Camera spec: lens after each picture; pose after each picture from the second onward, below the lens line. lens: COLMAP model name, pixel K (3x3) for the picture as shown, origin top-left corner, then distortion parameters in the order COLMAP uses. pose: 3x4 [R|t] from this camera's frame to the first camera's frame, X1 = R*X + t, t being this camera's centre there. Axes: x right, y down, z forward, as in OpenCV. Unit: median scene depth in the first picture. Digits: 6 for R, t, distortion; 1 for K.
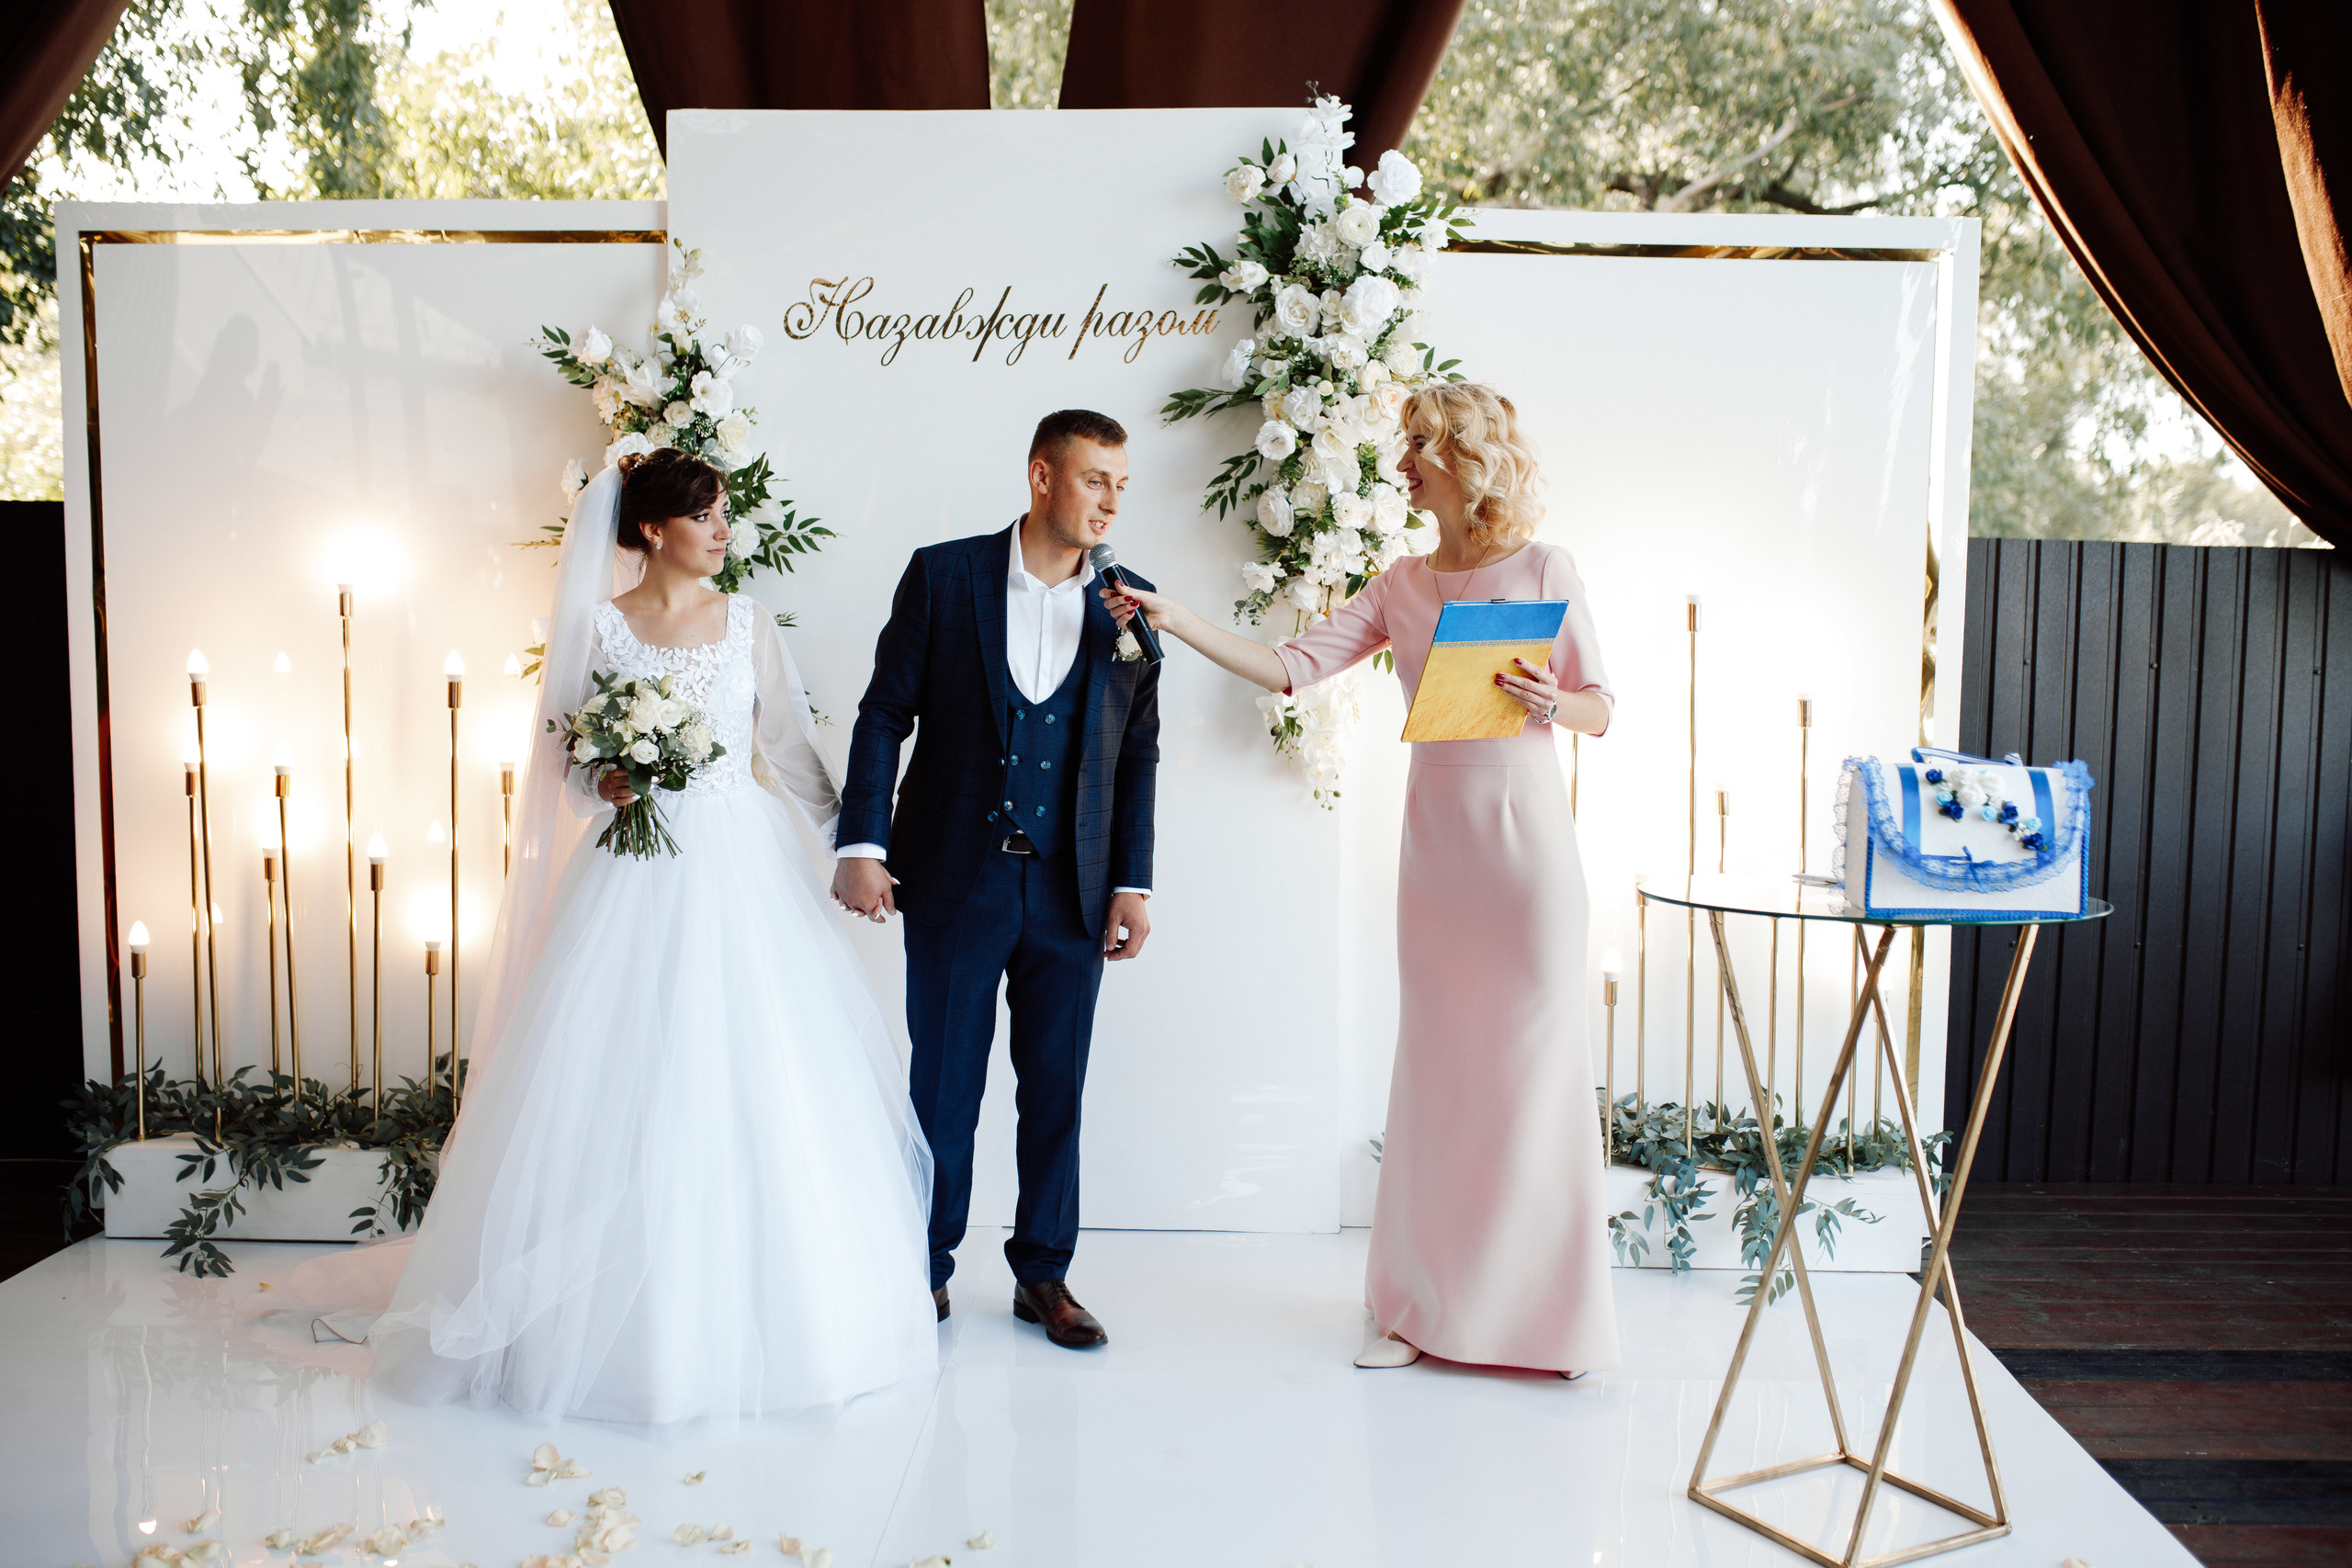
lens RADIAL K [[2232.9, 0, 1177.8], [0, 2232.9, 798.3], [0, 0, 1]] dist [-0.074313, 0.111508]
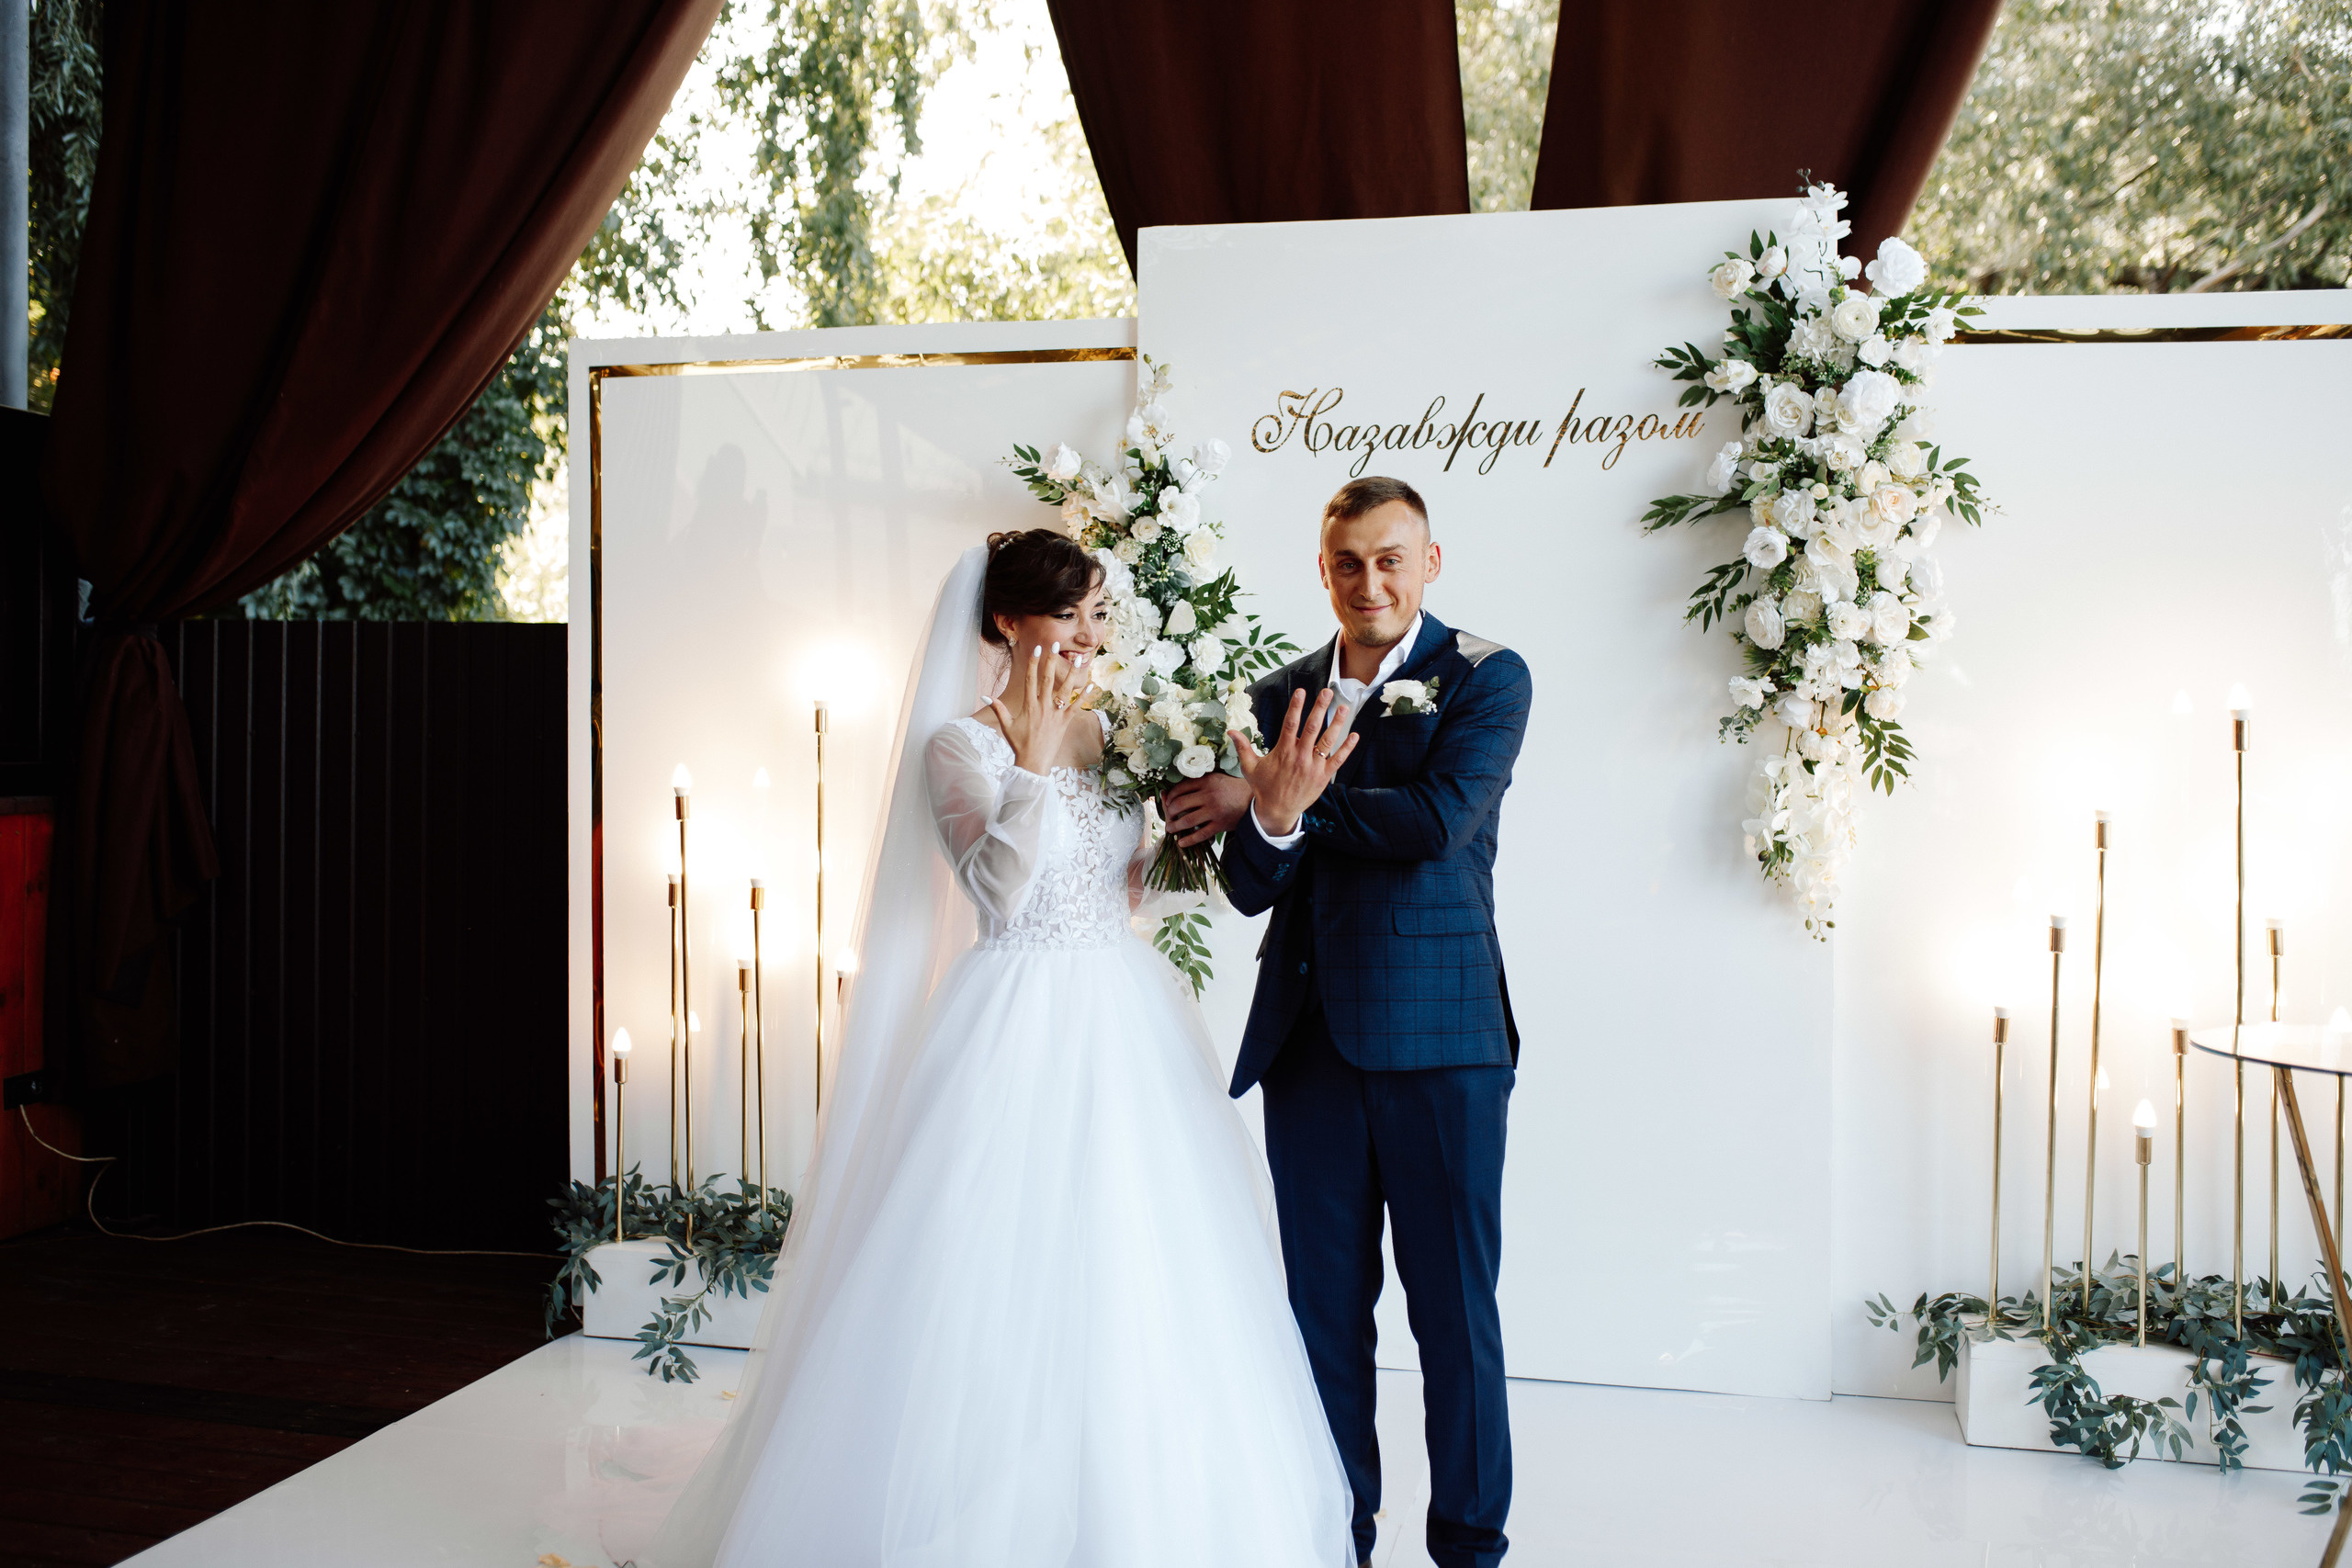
lens RADIAL K [[2232.9, 0, 1177.8], [0, 2232.9, 798.3], [0, 0, 1]] dist [-0.074313, 0.111508]
pose [[0.978637, 0.006101, -0.205504, -0.005371], [-0.017034, 0.998529, -0.051473, -0.002156], [0.204888, 0.053874, 0.977302, 0.036317]]
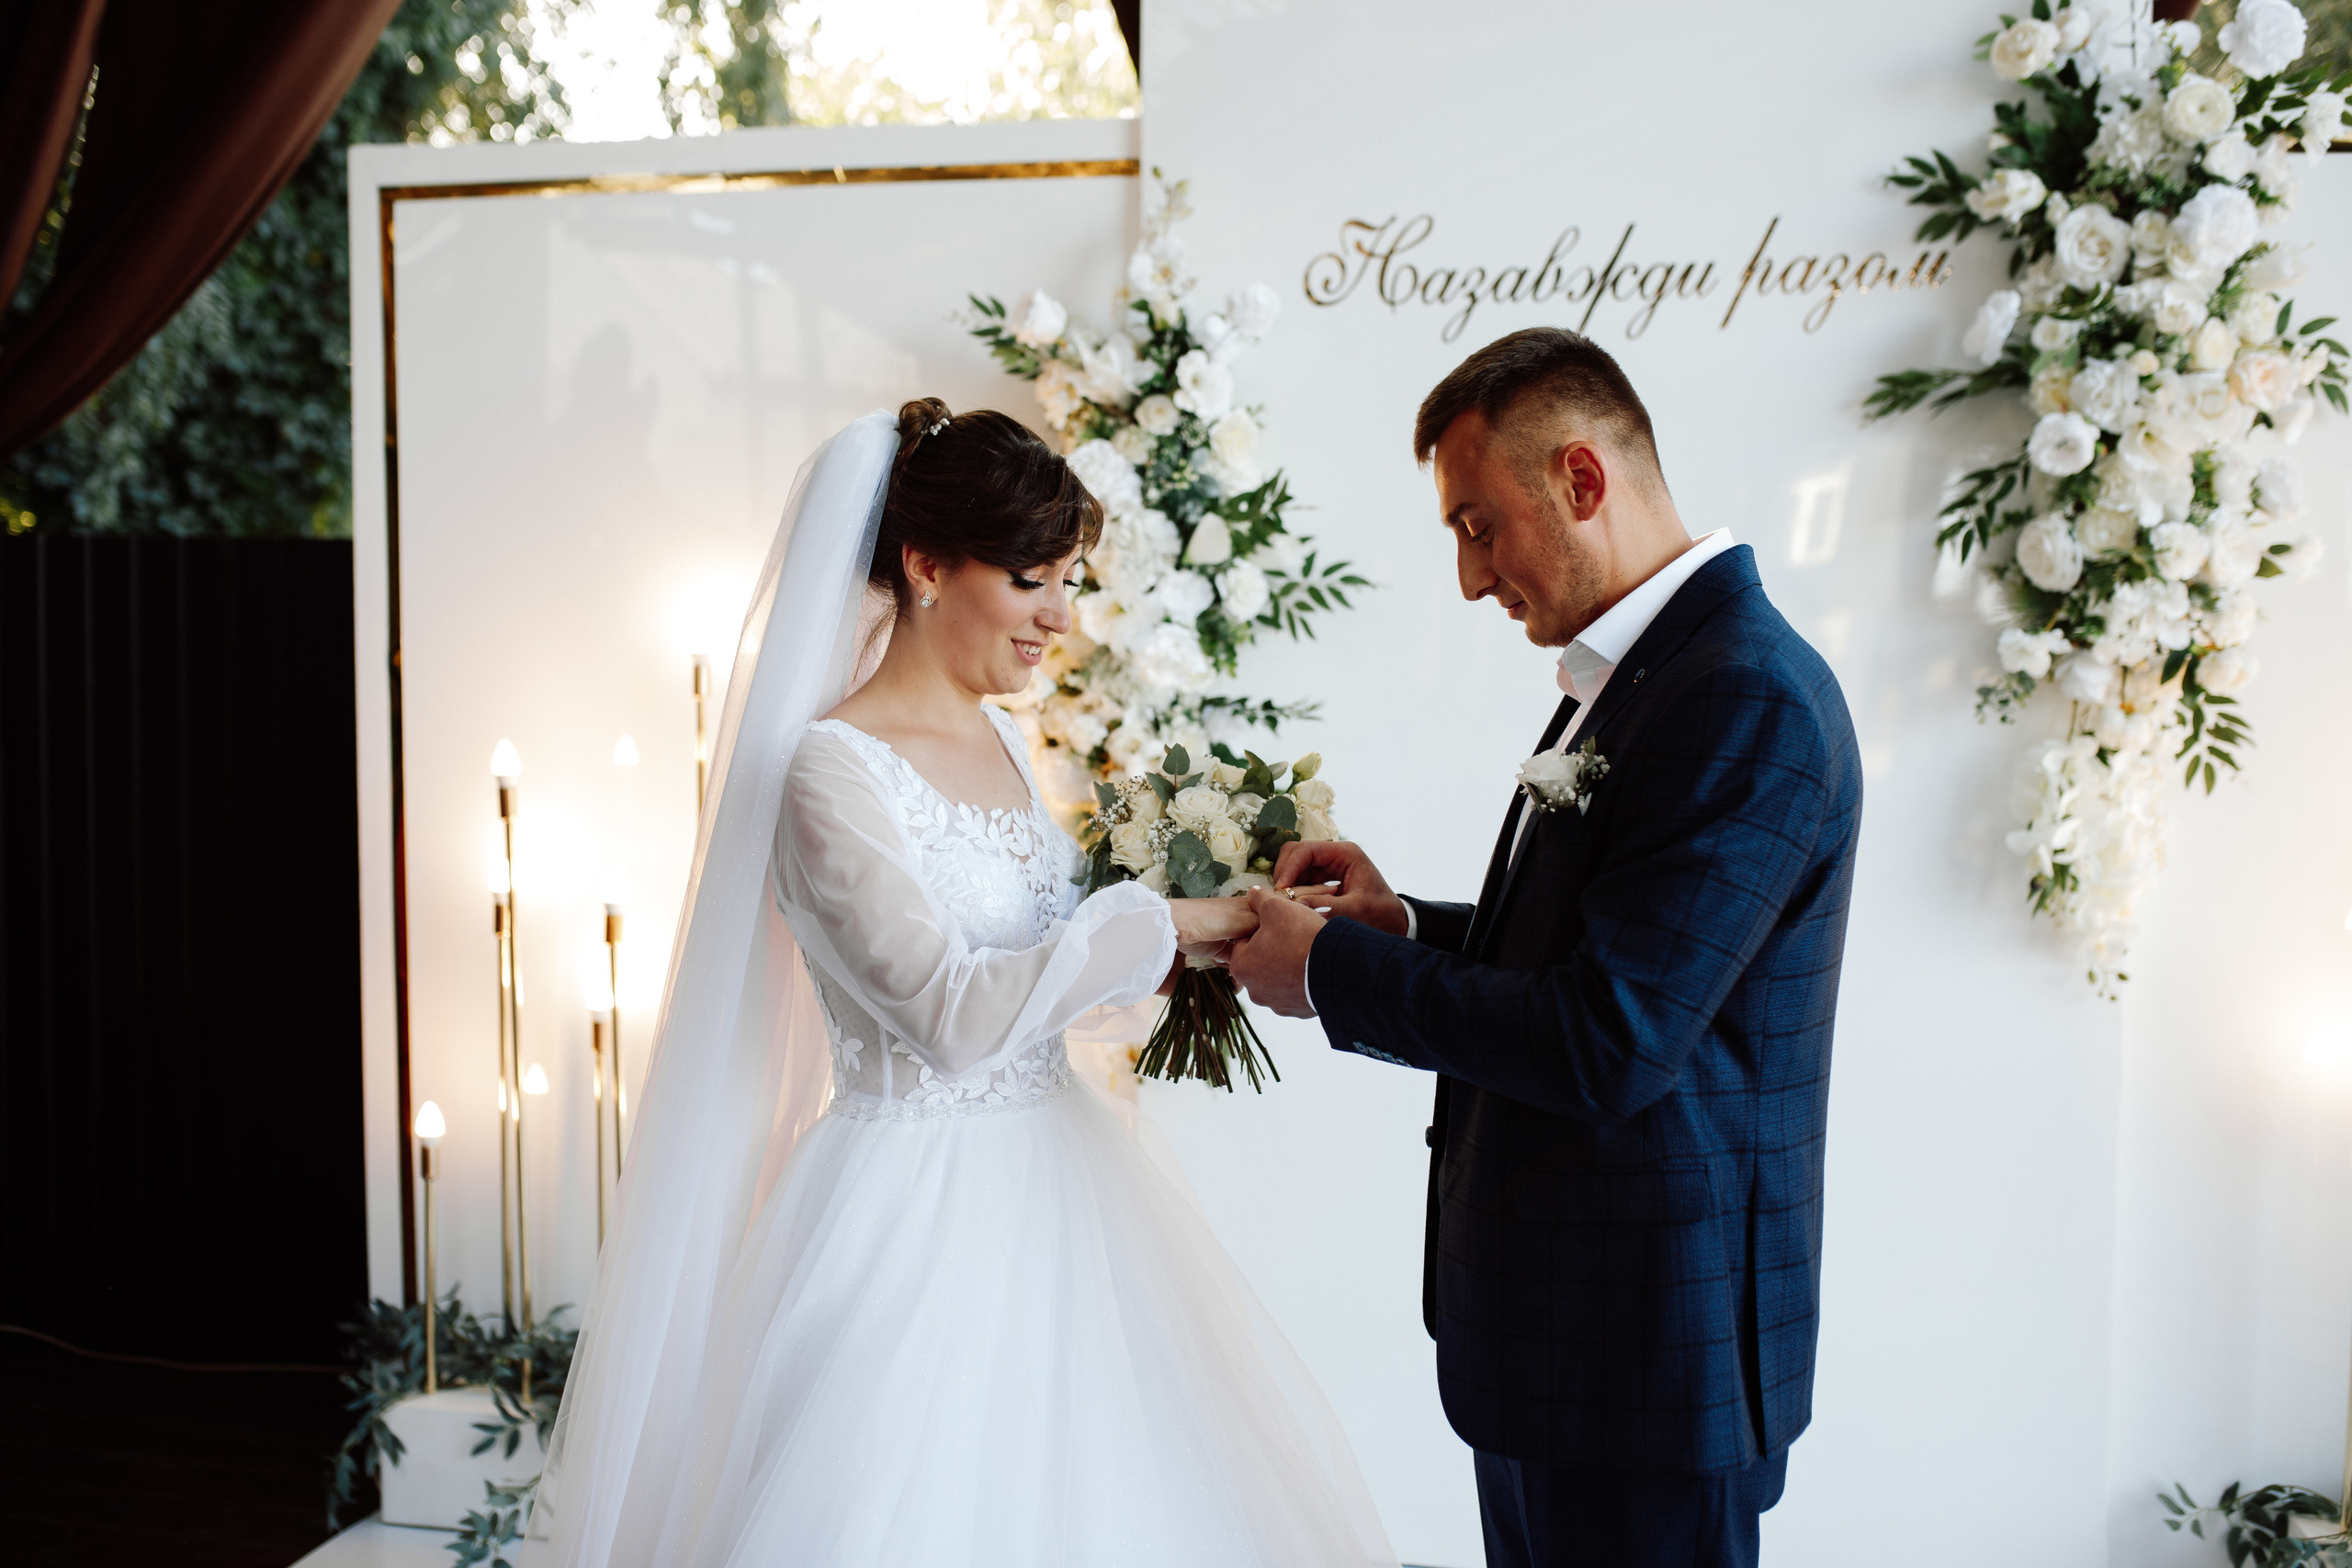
lens RADIAL K [[2232.9, 0, 1177.8], [0, 2232.9, 798.3], [0, 0, 1]] dist [-0.074313, 0.111508]
pose [[0.984295, 0.015100, -0.175884, -0.092151], [-0.016285, 0.999853, -0.005295, -0.047805], [0.175778, 0.008076, 0.984397, 0.308136]]
